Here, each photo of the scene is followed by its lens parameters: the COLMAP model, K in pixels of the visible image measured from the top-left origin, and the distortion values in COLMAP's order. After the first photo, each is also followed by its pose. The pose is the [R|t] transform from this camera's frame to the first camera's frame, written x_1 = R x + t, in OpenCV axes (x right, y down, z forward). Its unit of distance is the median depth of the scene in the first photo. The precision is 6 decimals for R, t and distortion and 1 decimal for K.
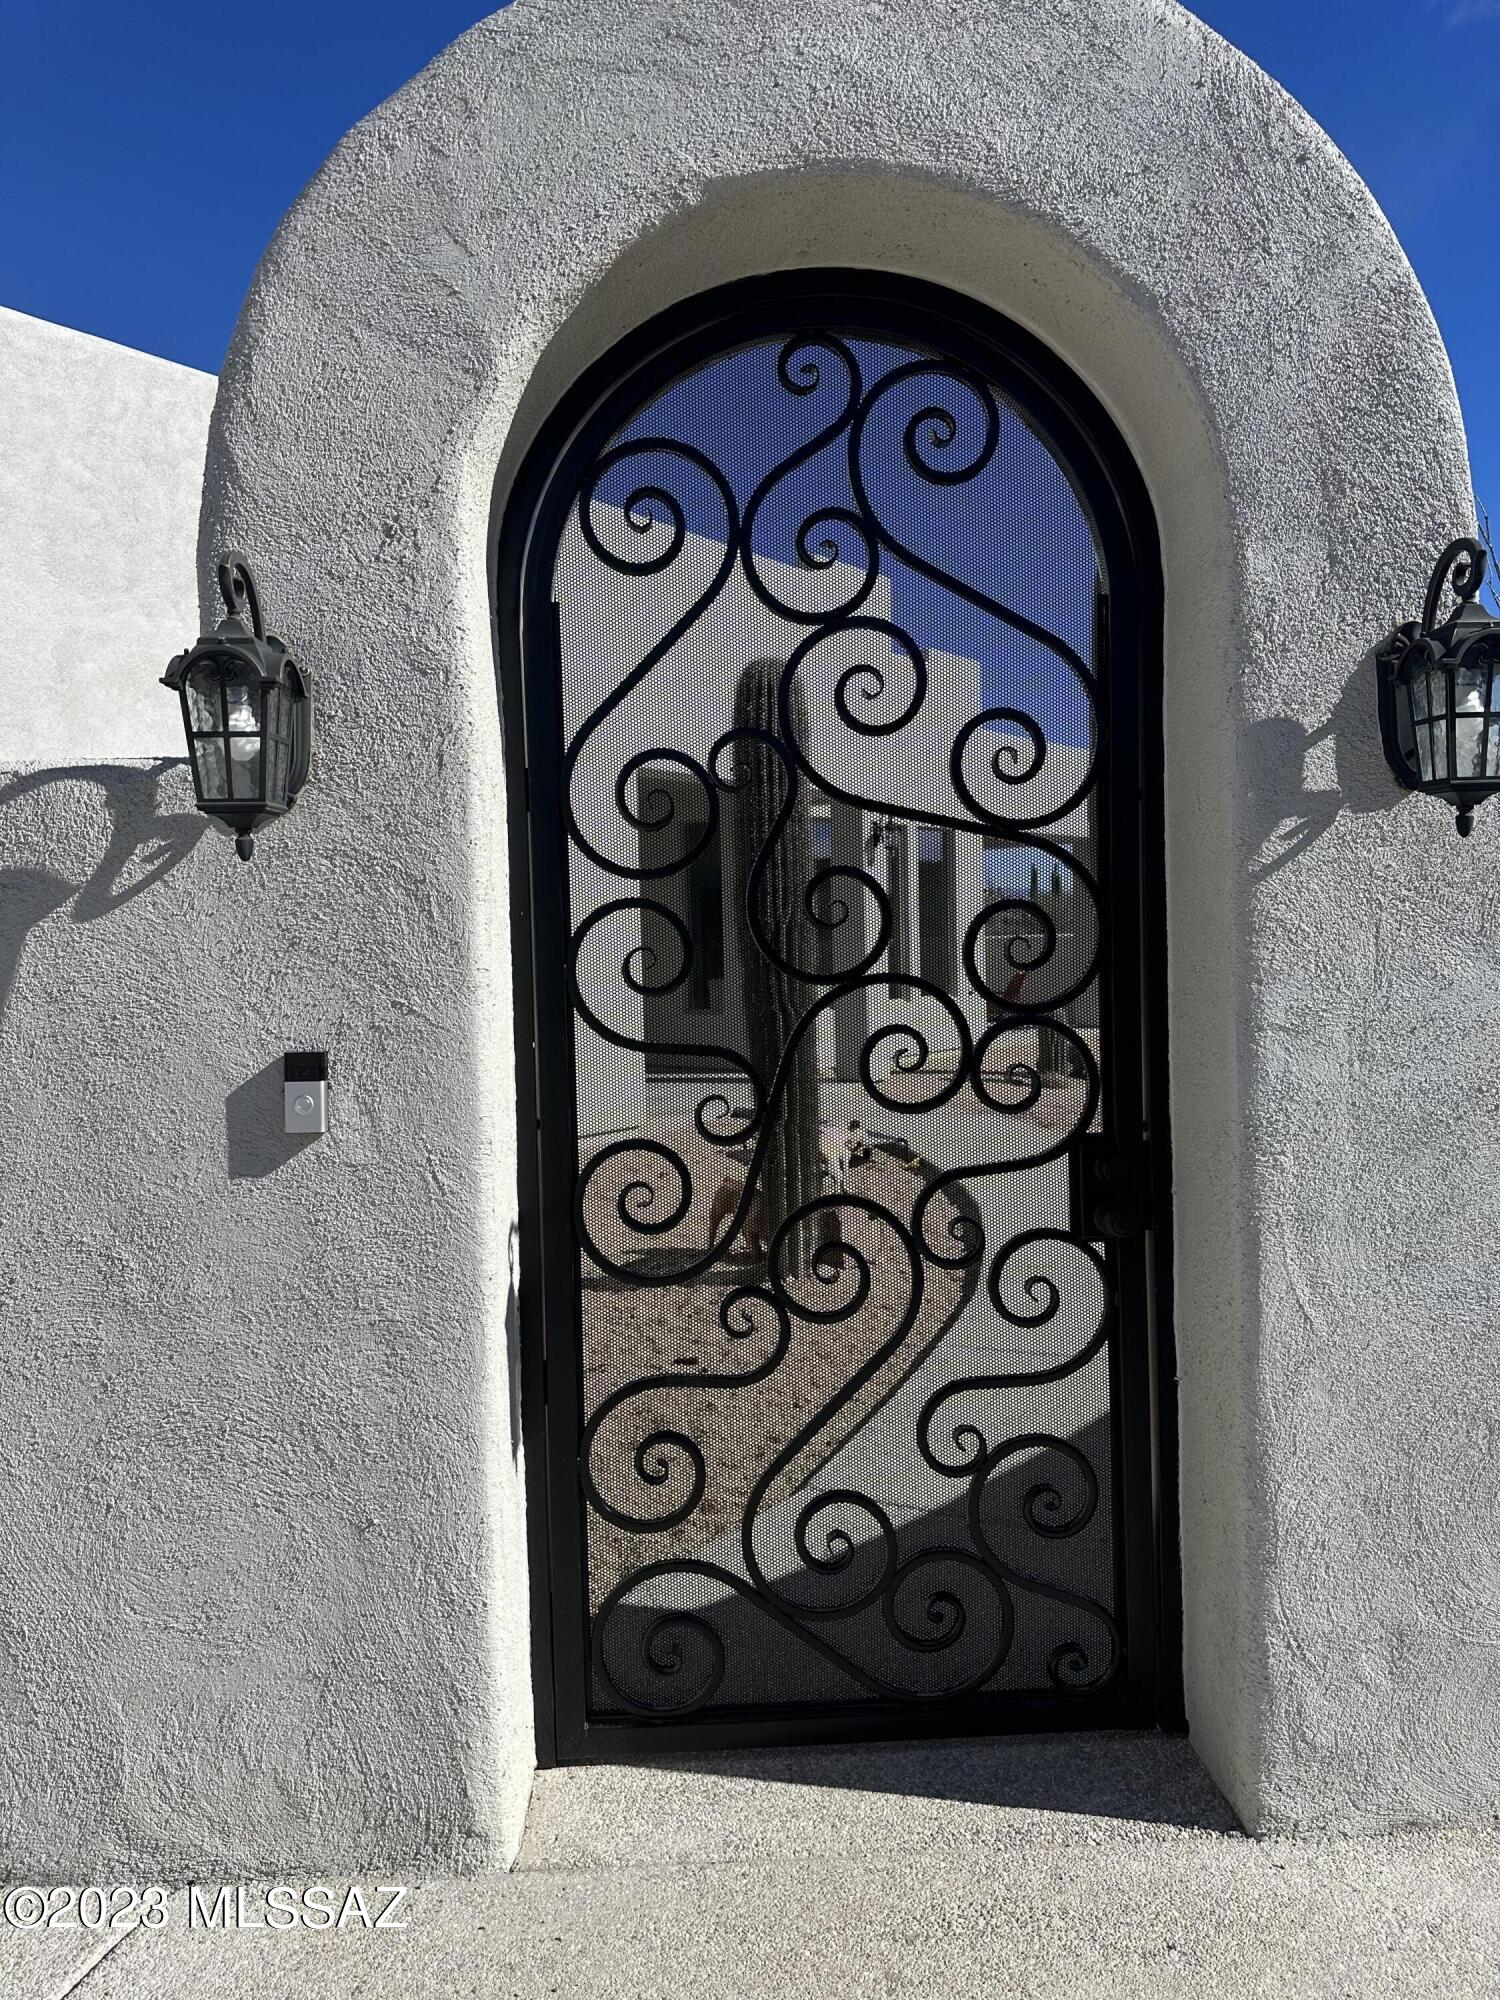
lens RADIAL K [[1472.0, 0, 747.1], [0, 1472.0, 987.3], [0, 0, 1]] dist [0.075675, -0.104320]
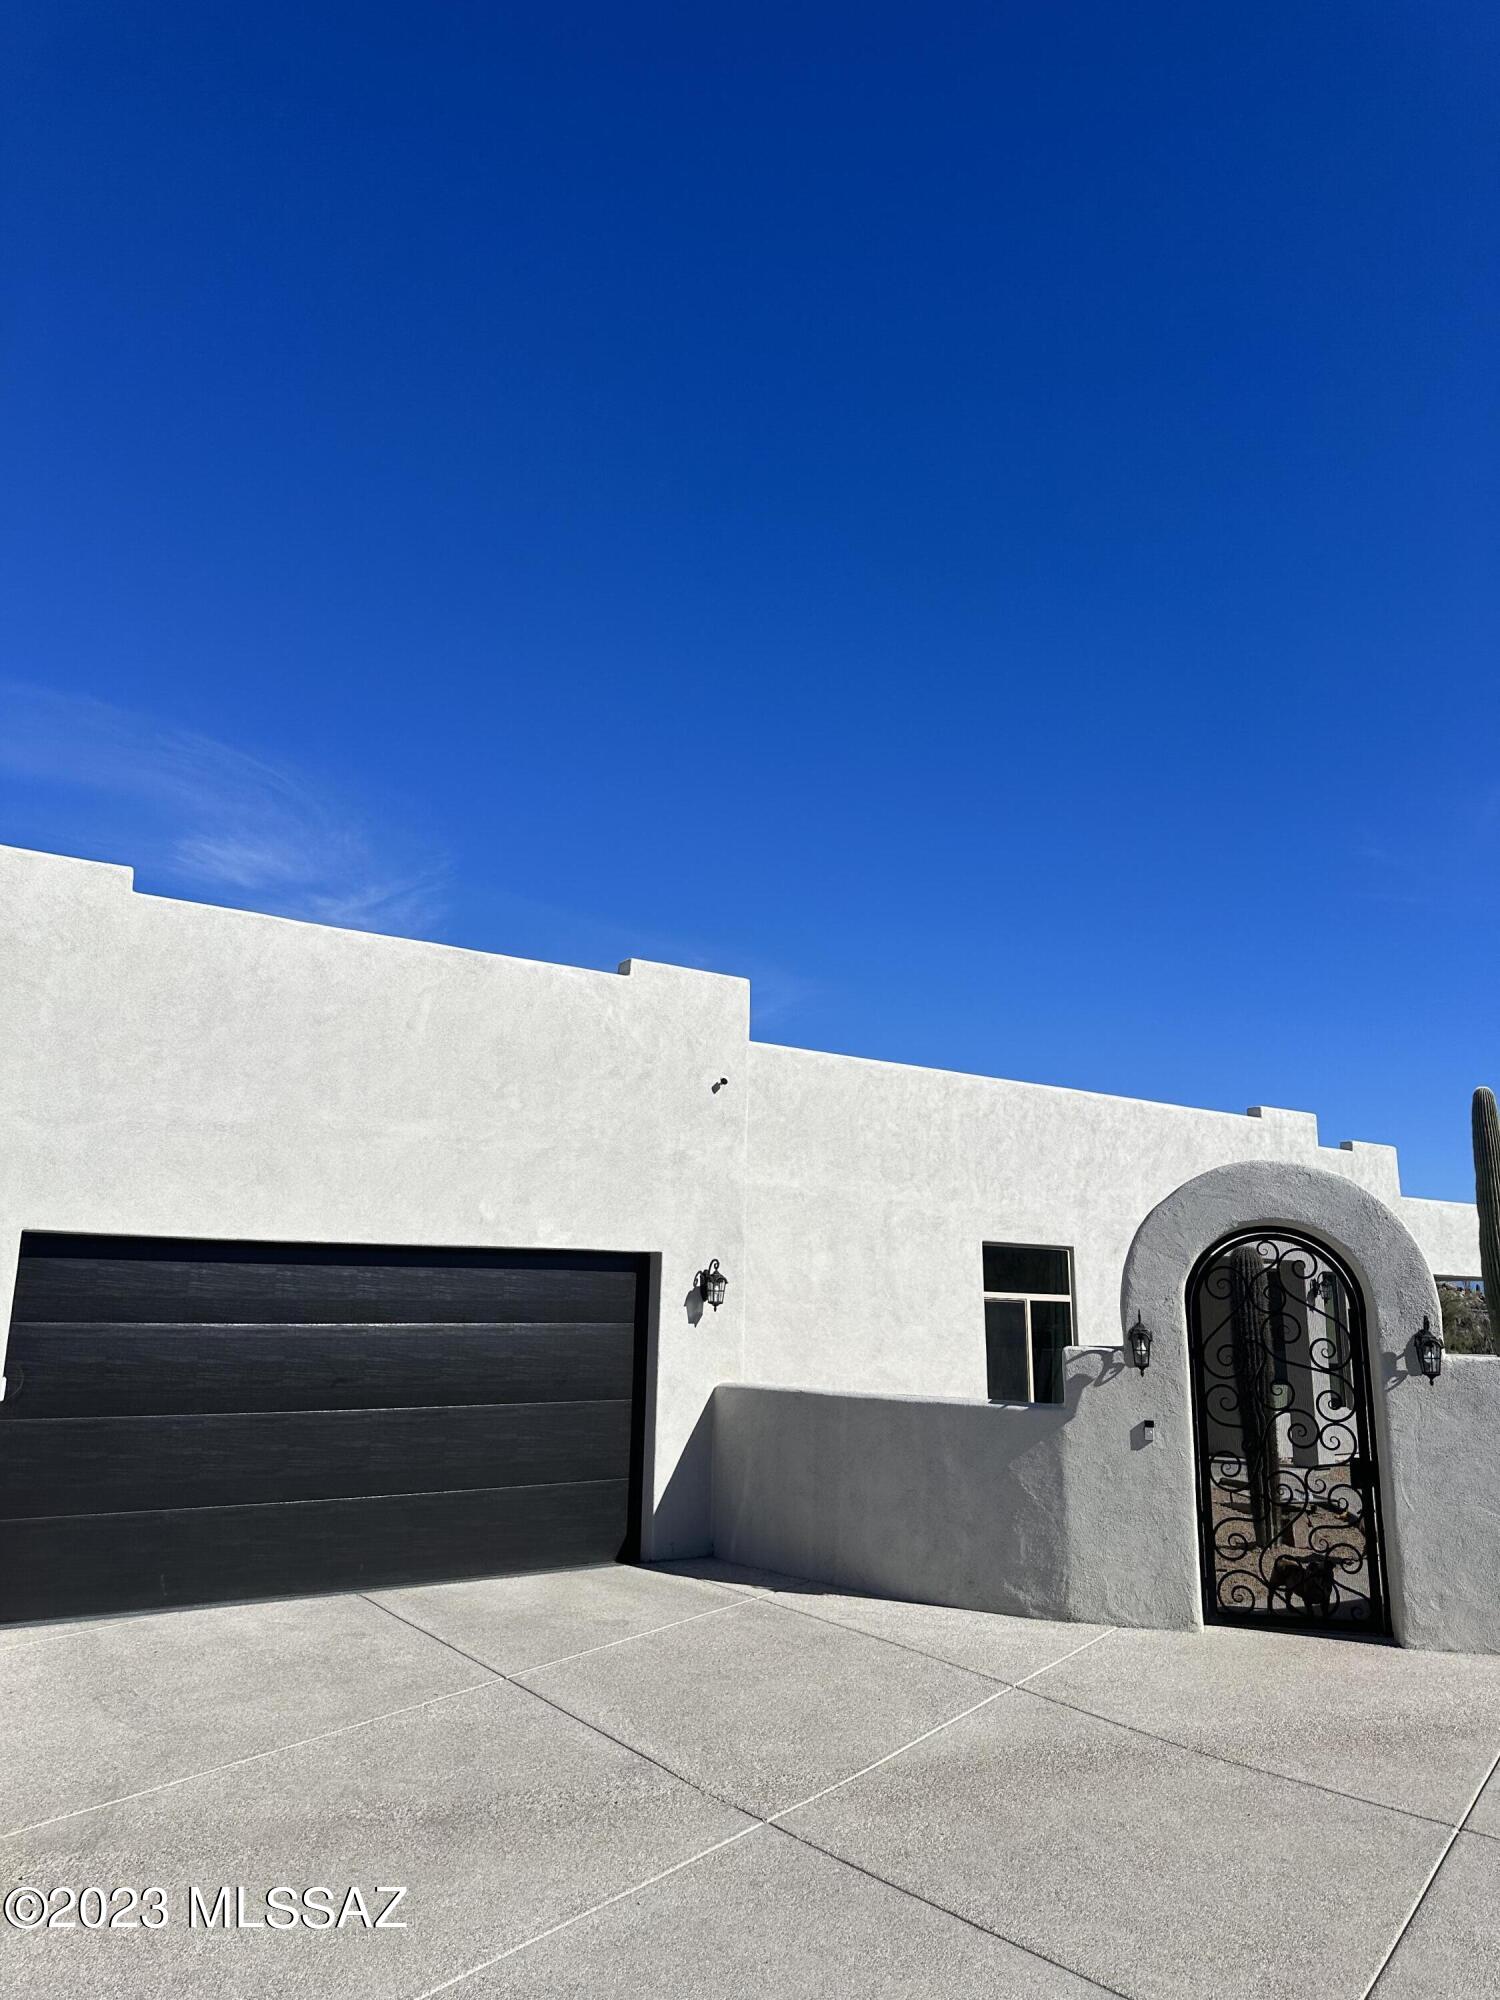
lens RADIAL K [[1472.0, 0, 747.1], [0, 1472.0, 987.3], [0, 0, 1]] dist [0.075675, -0.104320]
pose [[0.958359, -0.024456, -0.284517, -0.148074], [-0.046104, 0.970005, -0.238672, -0.089732], [0.281820, 0.241851, 0.928486, -3.492062]]
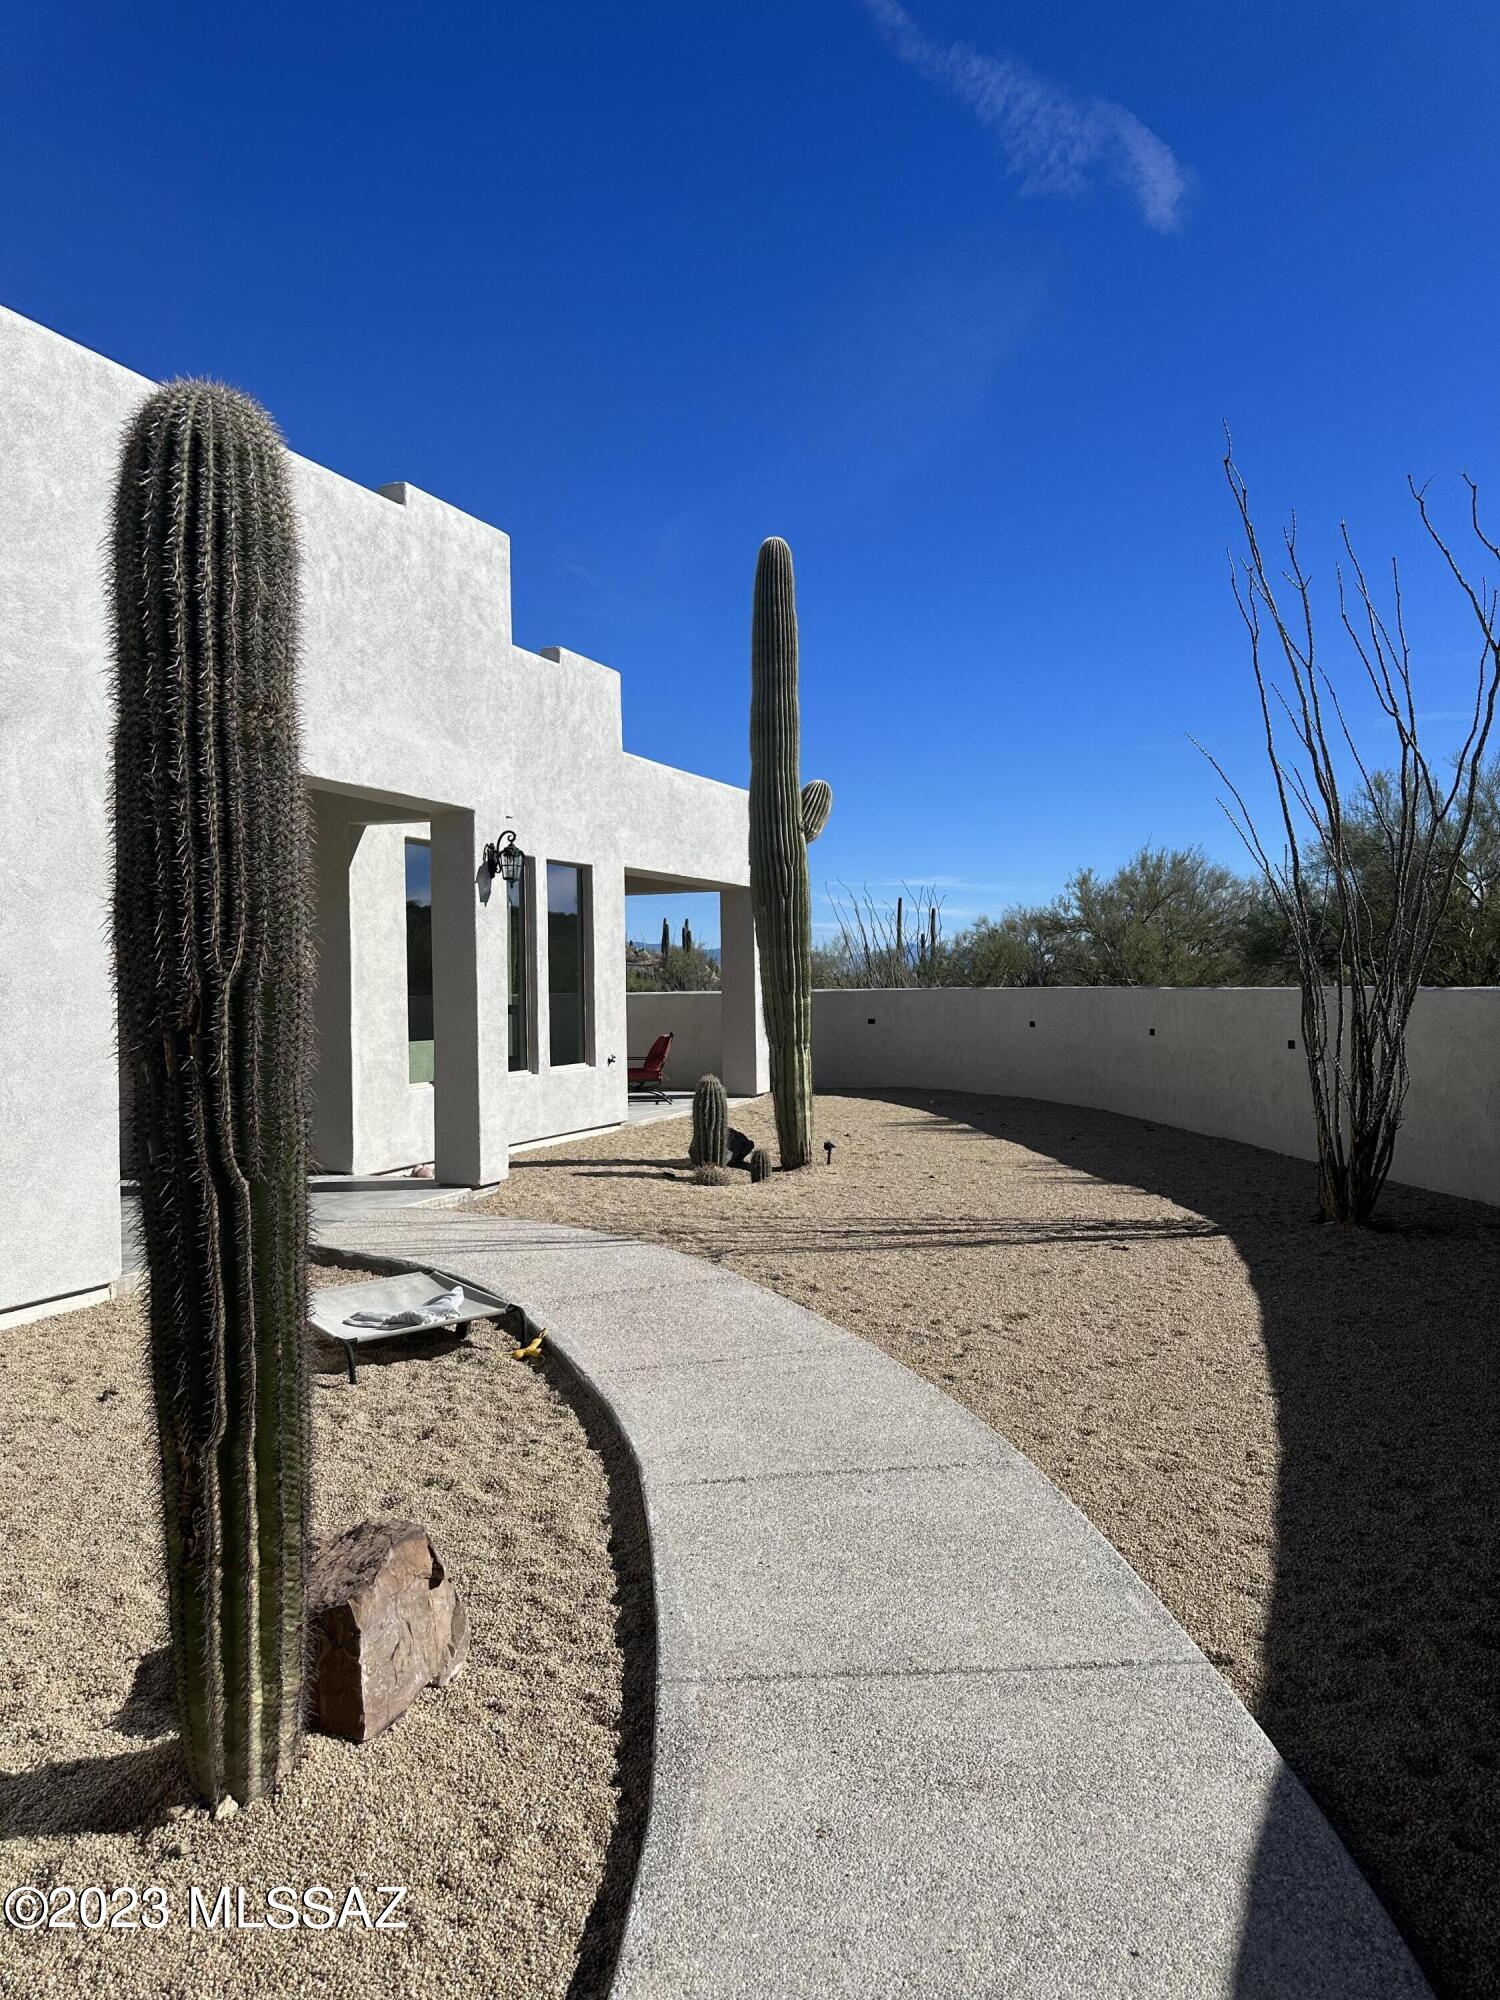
lens RADIAL K [[1472.0, 0, 747.1], [0, 1472.0, 987.3], [0, 0, 1]] dist [0.075675, -0.104320]
pose [[0.969300, 0.011871, 0.245596, 0.166222], [-0.002947, 0.999323, -0.036671, -0.063798], [-0.245865, 0.034822, 0.968678, 1.332894]]
